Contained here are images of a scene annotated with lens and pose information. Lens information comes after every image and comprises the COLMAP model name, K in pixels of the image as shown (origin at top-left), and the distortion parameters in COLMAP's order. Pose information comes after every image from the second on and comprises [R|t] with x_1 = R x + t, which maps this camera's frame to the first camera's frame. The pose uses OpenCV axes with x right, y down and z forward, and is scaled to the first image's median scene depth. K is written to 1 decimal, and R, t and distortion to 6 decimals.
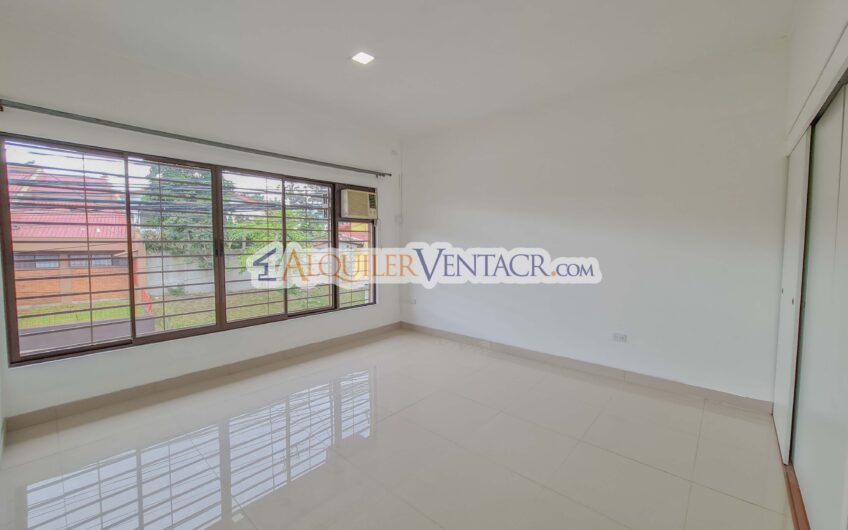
lens RADIAL K [[316.2, 0, 422.8], [0, 316.2, 262.6], [0, 0, 1]] dist [-0.000593, -0.000015]
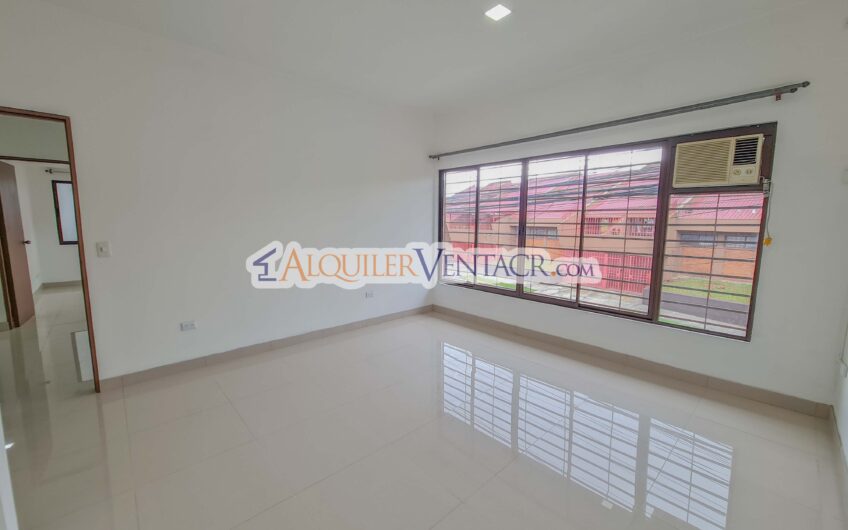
lens RADIAL K [[344.2, 0, 424.0], [0, 344.2, 265.0], [0, 0, 1]] dist [-0.002000, -0.000087]
pose [[-0.044846, 0.125399, -0.991092, 0.461803], [-0.076389, 0.988755, 0.128560, -0.033782], [0.996069, 0.081474, -0.034762, 0.474065]]
